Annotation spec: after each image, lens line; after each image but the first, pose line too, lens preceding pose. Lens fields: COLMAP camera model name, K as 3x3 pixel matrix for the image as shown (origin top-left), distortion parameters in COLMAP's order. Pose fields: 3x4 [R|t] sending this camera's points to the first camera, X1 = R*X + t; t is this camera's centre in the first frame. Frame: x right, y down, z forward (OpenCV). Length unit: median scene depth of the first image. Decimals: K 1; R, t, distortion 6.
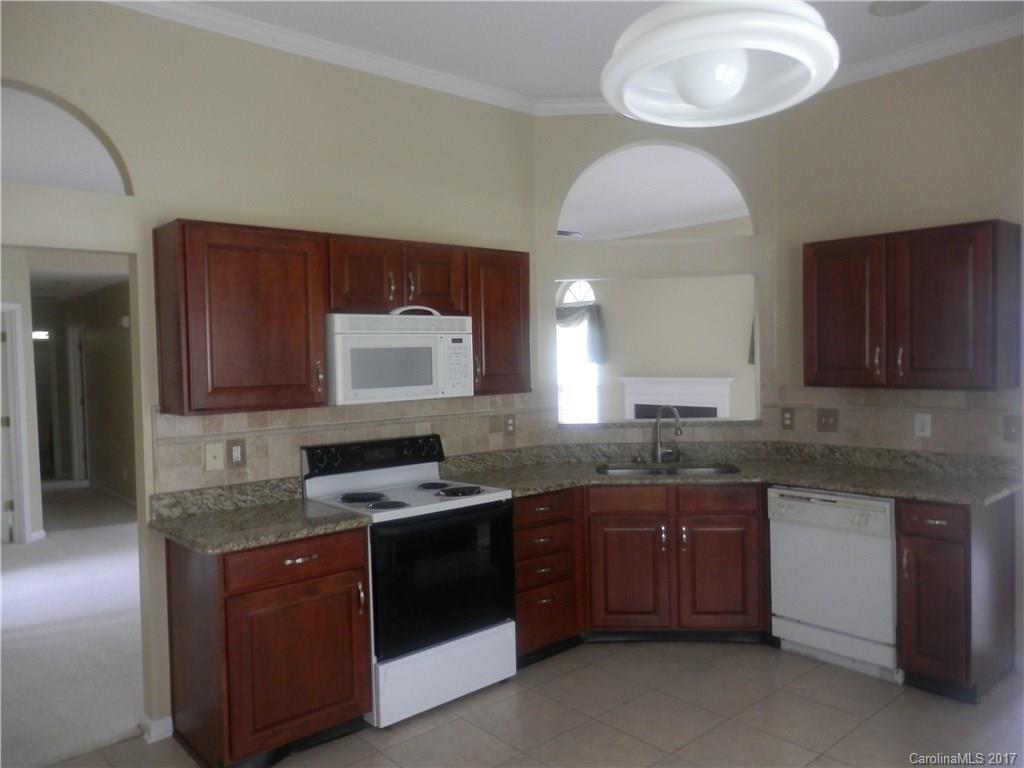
lens RADIAL K [[763.5, 0, 511.9], [0, 763.5, 377.9], [0, 0, 1]] dist [-0.002077, 0.010769]
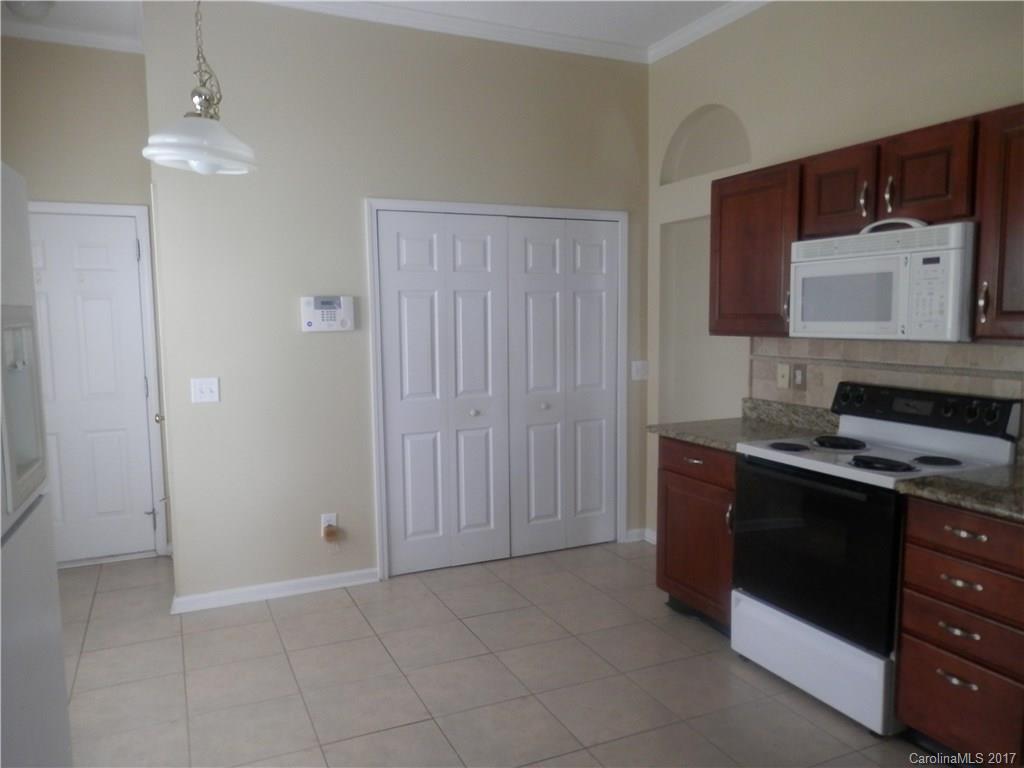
lens RADIAL K [[763.5, 0, 512.1], [0, 763.5, 389.8], [0, 0, 1]] dist [-0.002077, 0.010769]
pose [[-0.290789, 0.118781, -0.949385, 0.779239], [-0.017191, 0.991455, 0.129310, -0.016126], [0.956633, 0.053923, -0.286262, 0.902862]]
